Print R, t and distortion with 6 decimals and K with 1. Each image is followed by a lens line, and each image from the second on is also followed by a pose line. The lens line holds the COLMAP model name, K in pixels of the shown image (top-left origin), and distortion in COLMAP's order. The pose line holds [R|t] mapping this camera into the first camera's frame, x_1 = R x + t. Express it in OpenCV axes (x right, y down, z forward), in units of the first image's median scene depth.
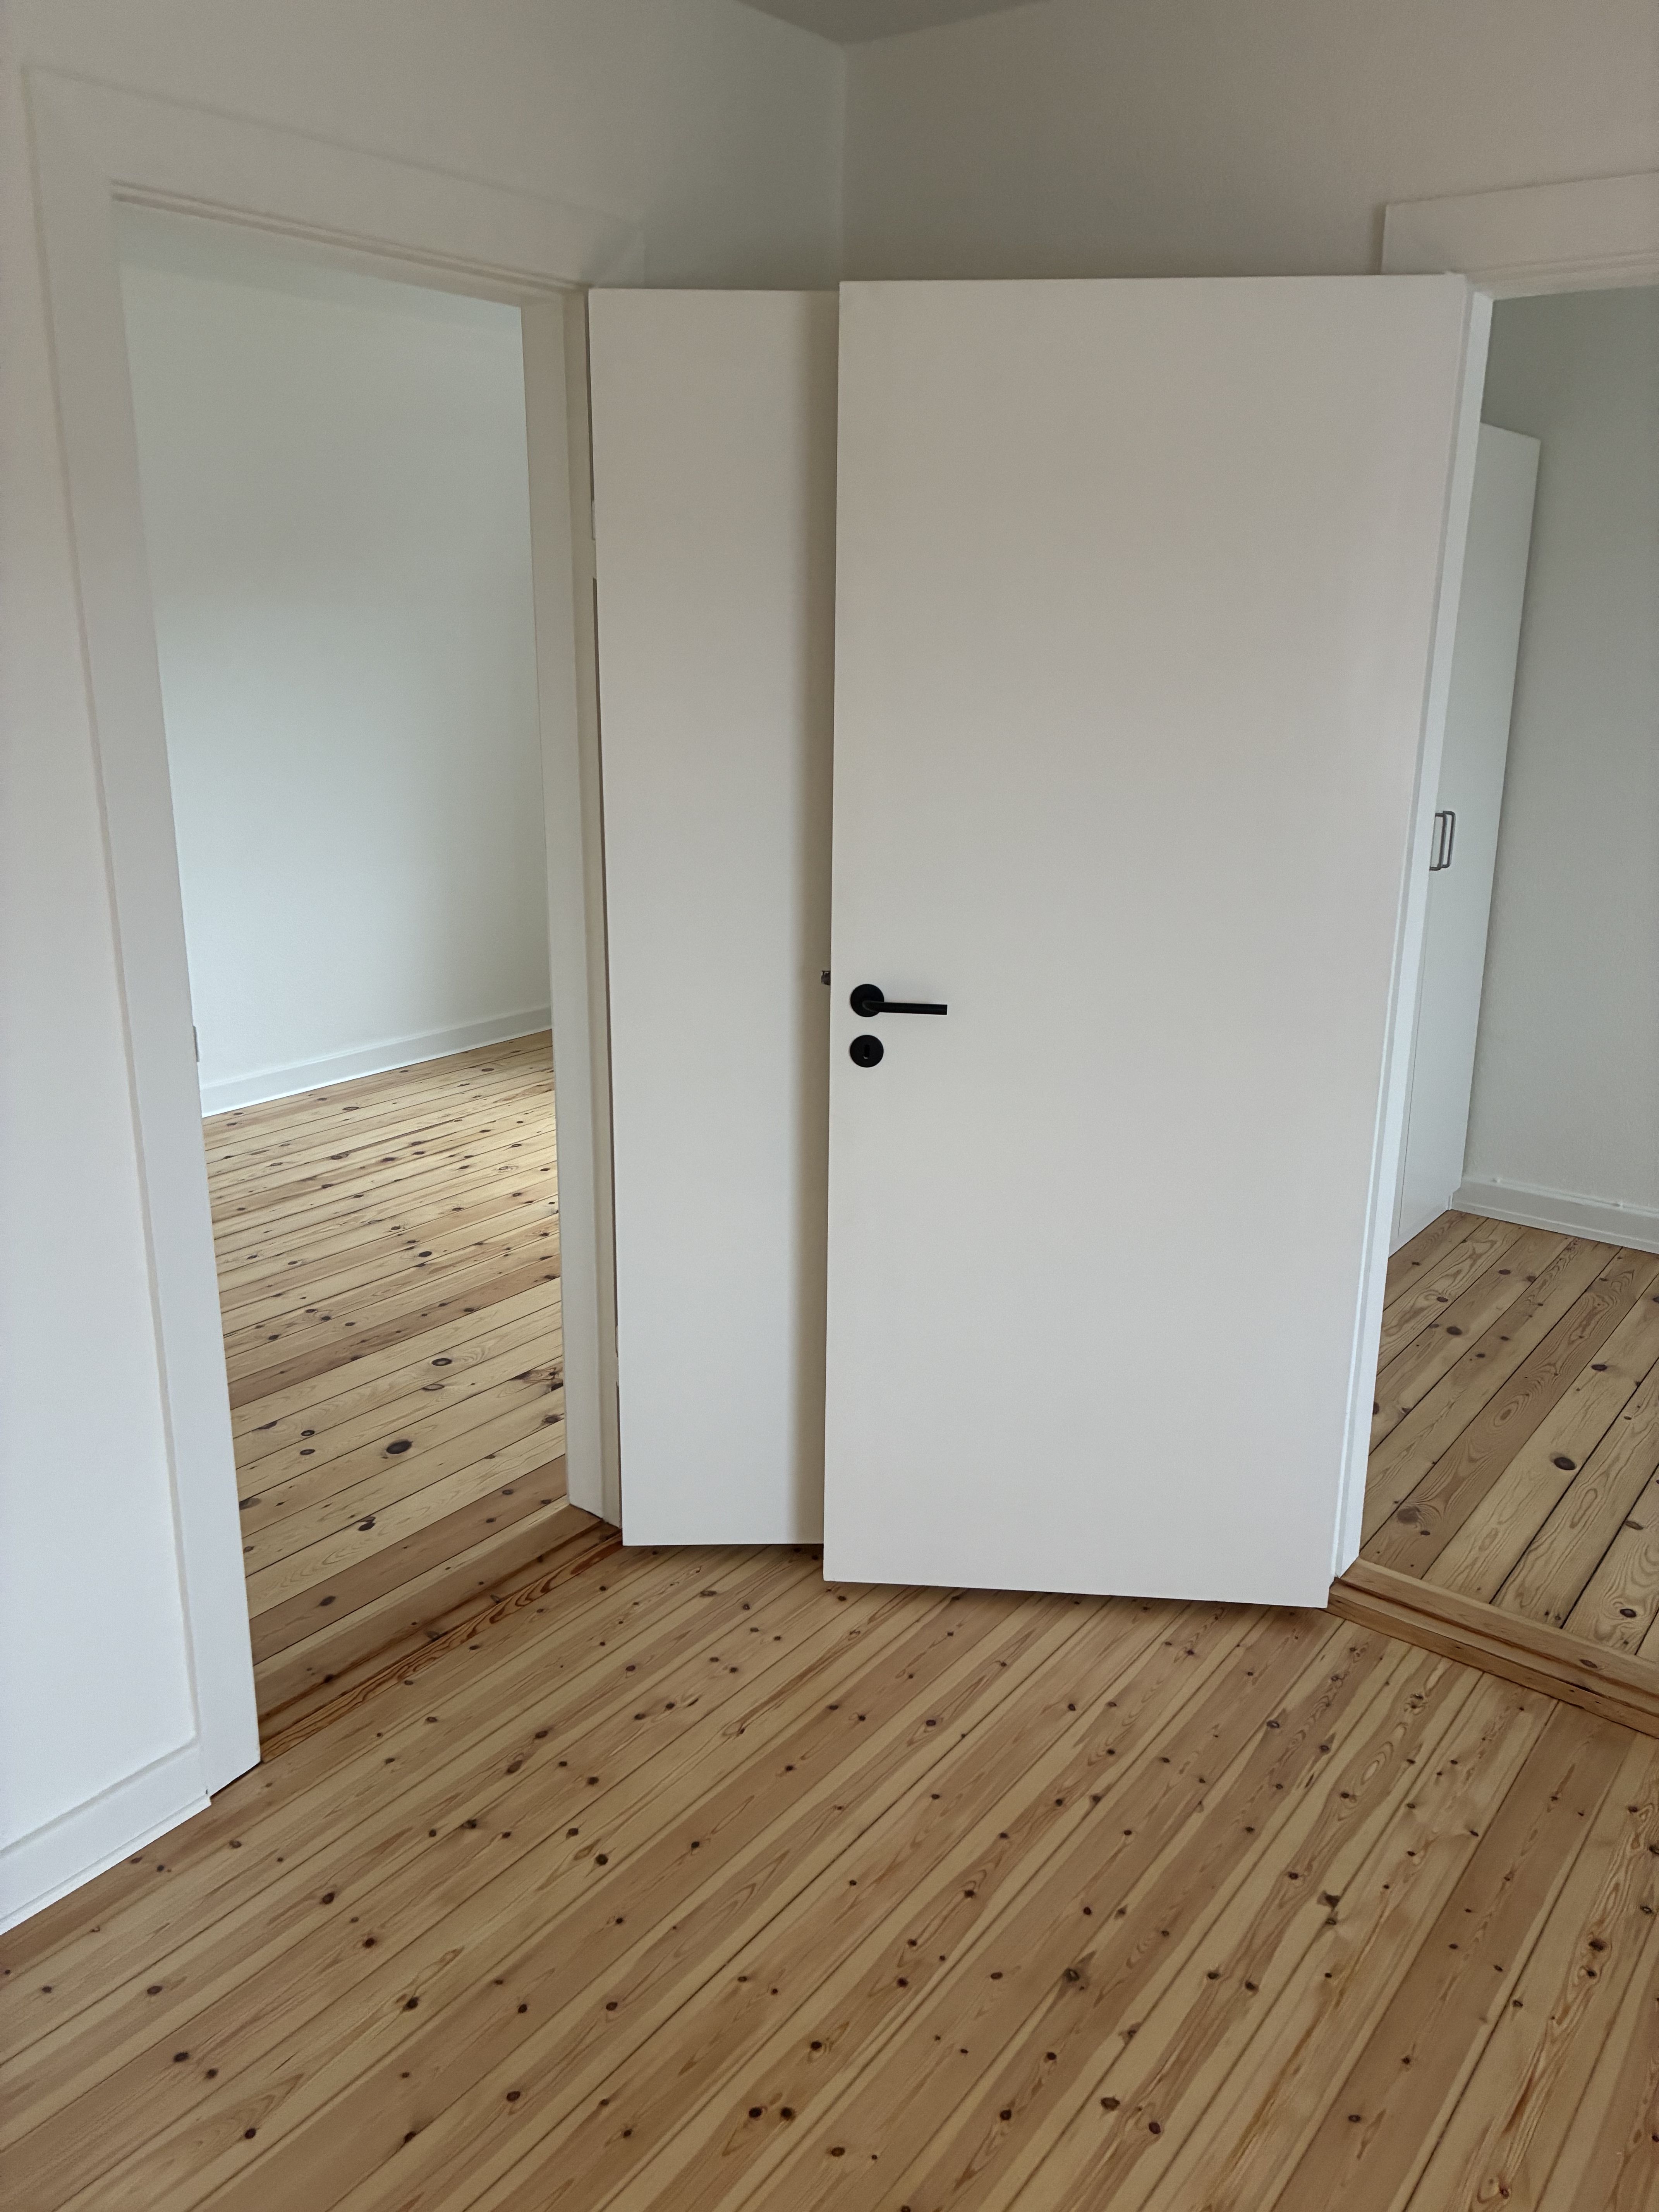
lens RADIAL K [[1674.8, 0, 816.9], [0, 1674.8, 1087.8], [0, 0, 1]] dist [0.039207, -0.031060]
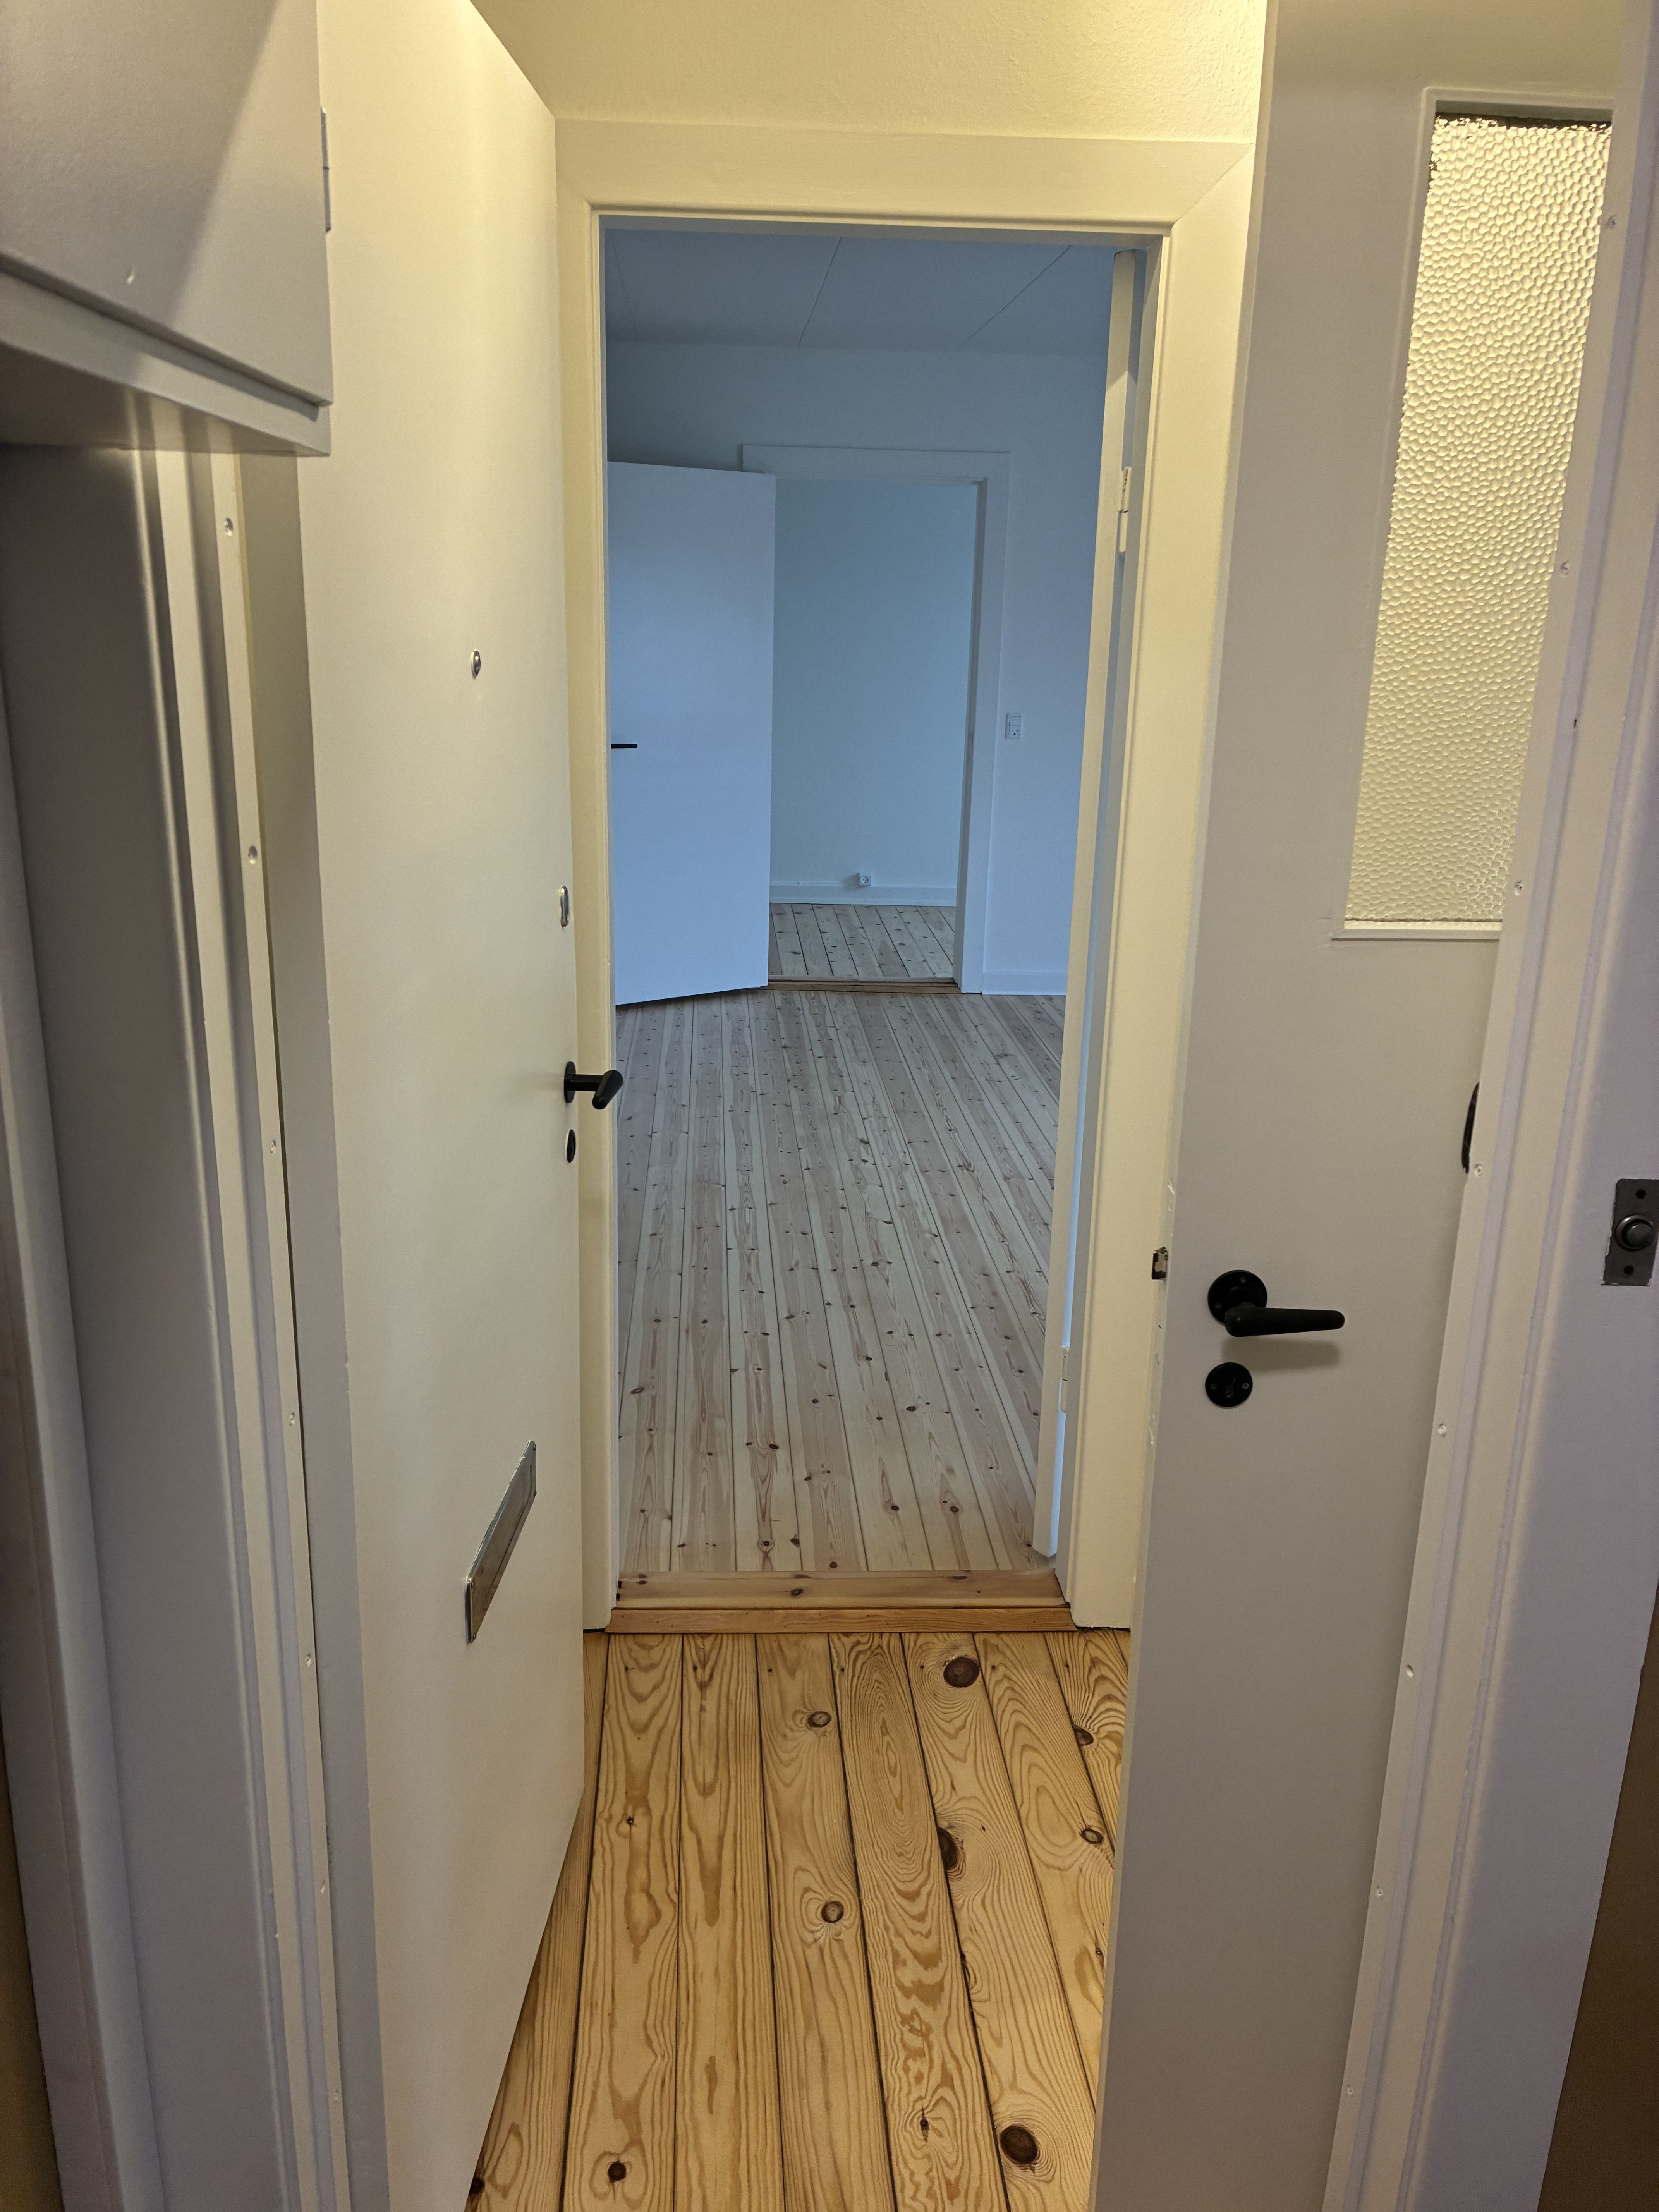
lens RADIAL K [[1674.8, 0, 823.7], [0, 1674.8, 1108.3], [0, 0, 1]] dist [0.039207, -0.031060]
pose [[0.754532, -0.179482, 0.631243, -0.756016], [0.160199, 0.983150, 0.088052, 0.167276], [-0.636410, 0.034686, 0.770571, -0.599400]]
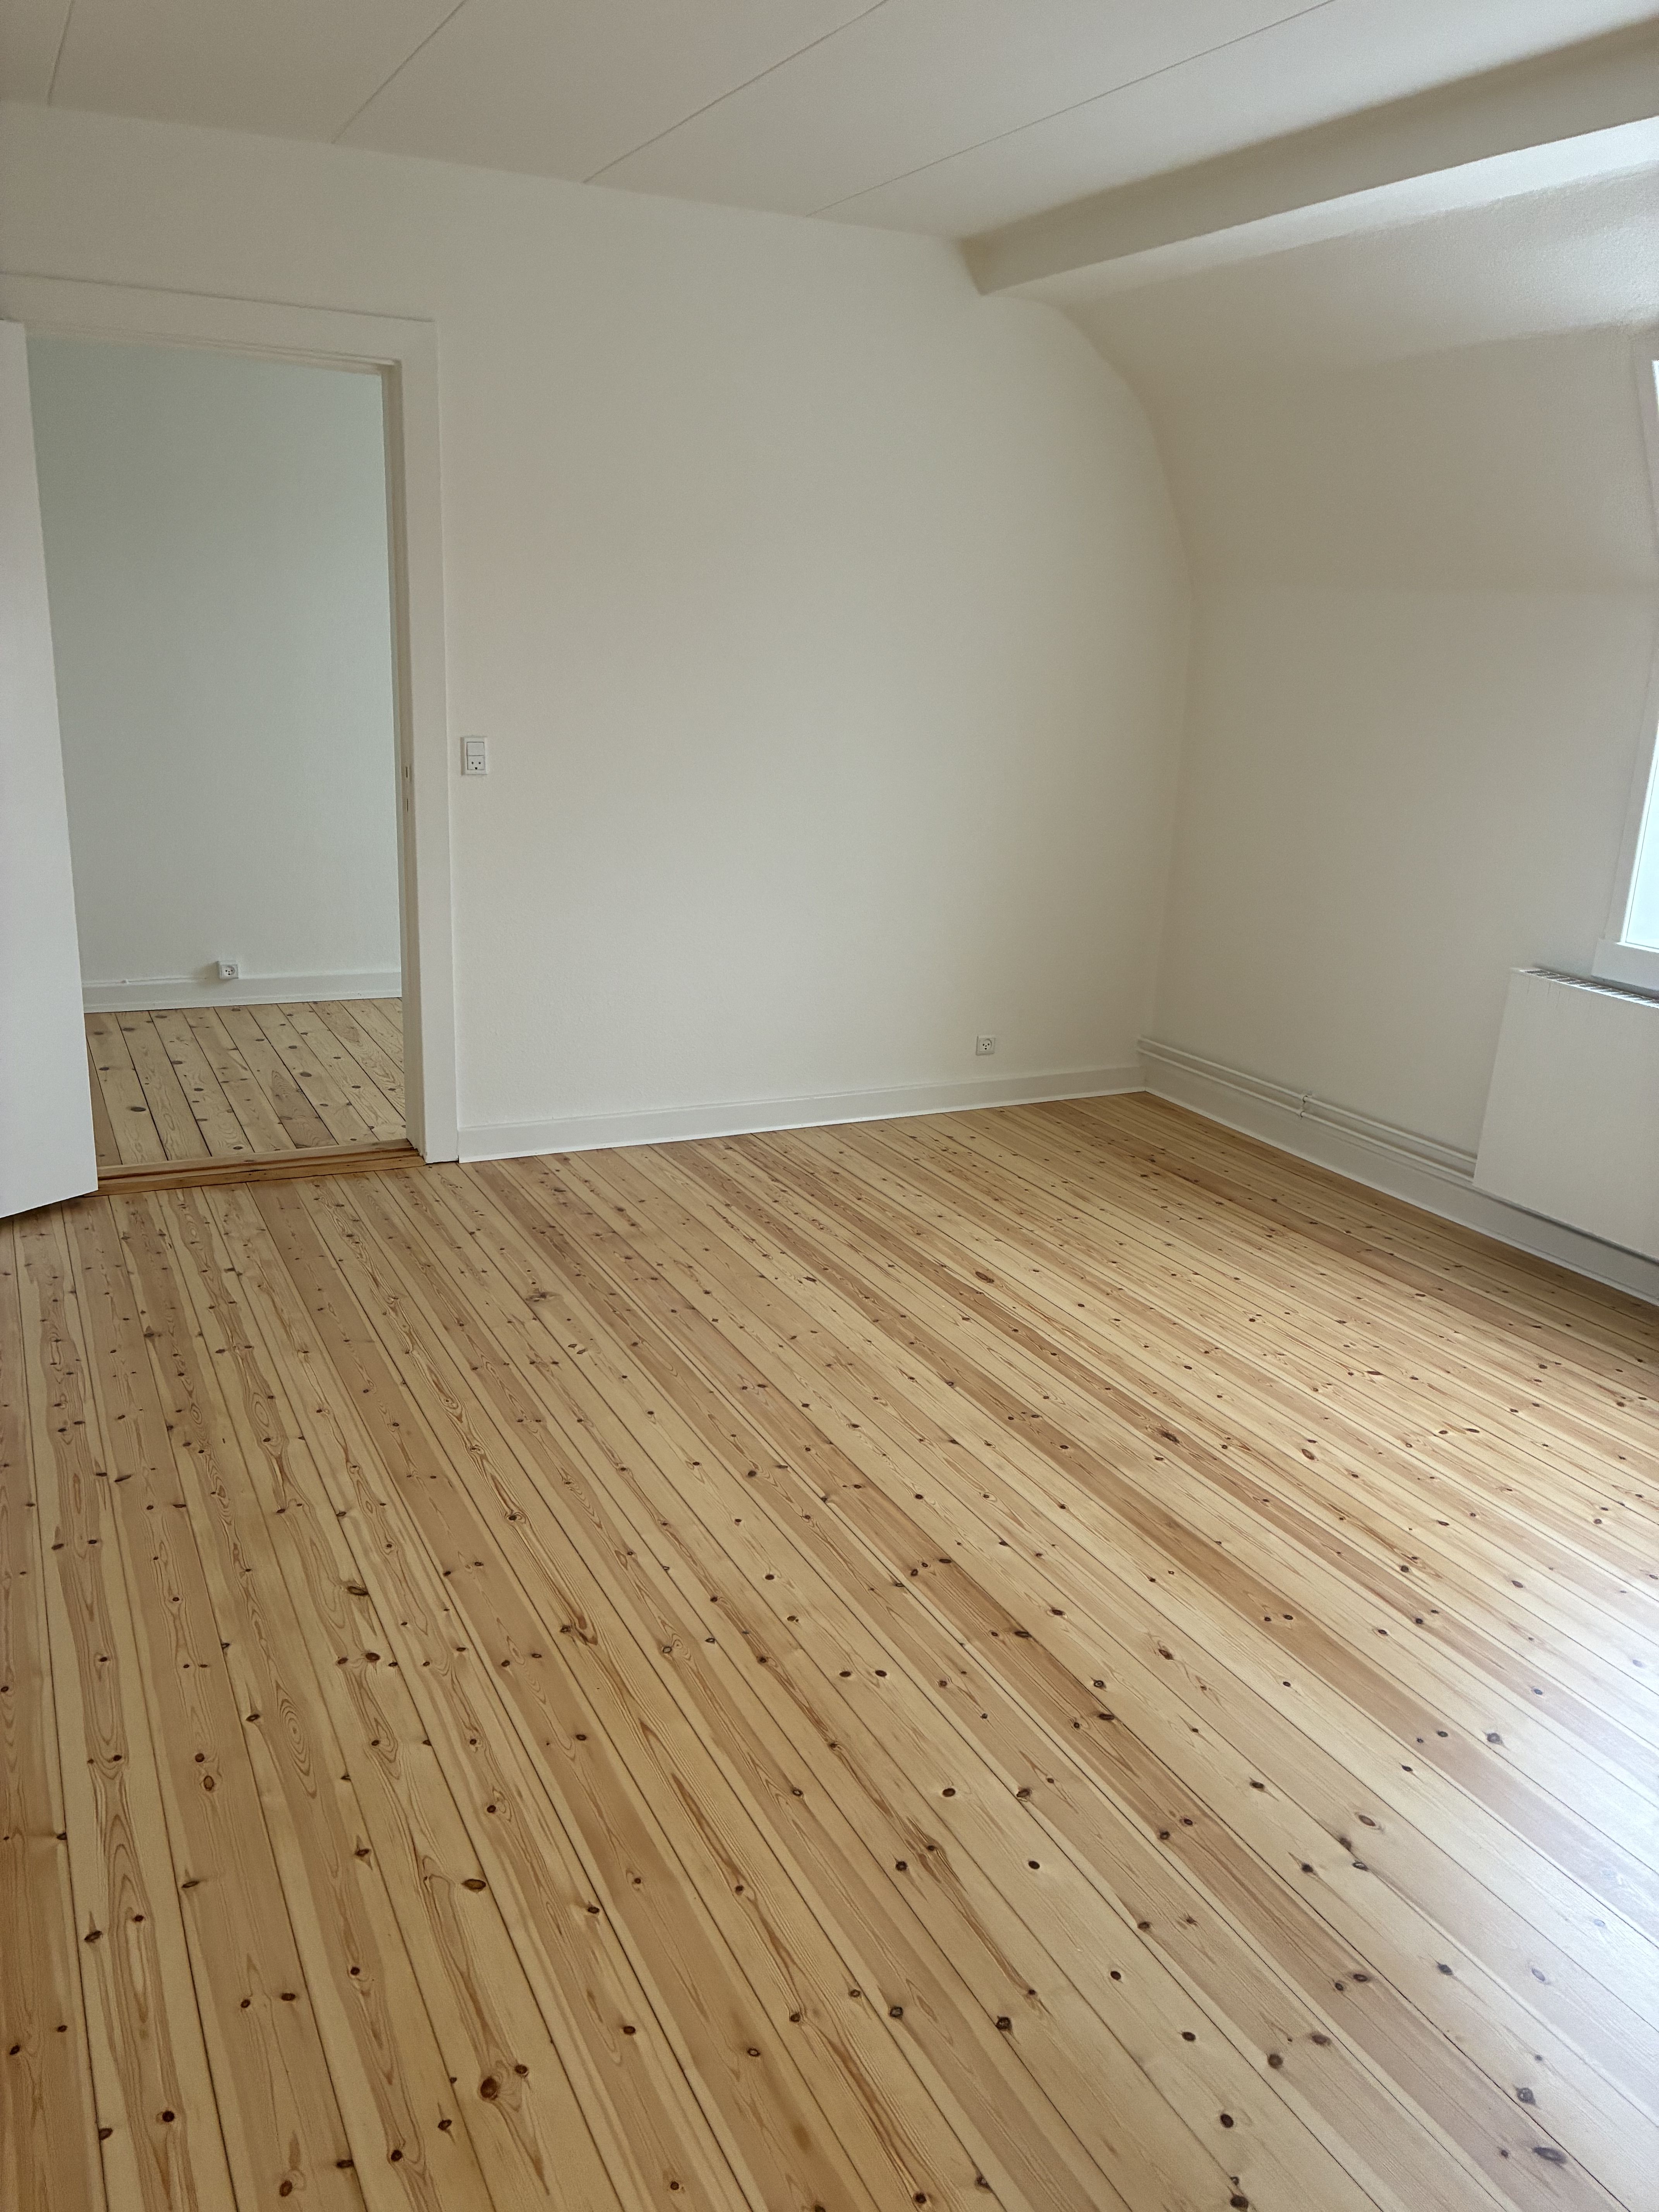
lens RADIAL K [[1674.8, 0, 835.1], [0, 1674.8, 1094.7], [0, 0, 1]] dist [0.039207, -0.031060]
pose [[0.439331, -0.231653, 0.867943, -0.423780], [0.208365, 0.966107, 0.152384, 0.077788], [-0.873826, 0.113902, 0.472709, -0.190815]]
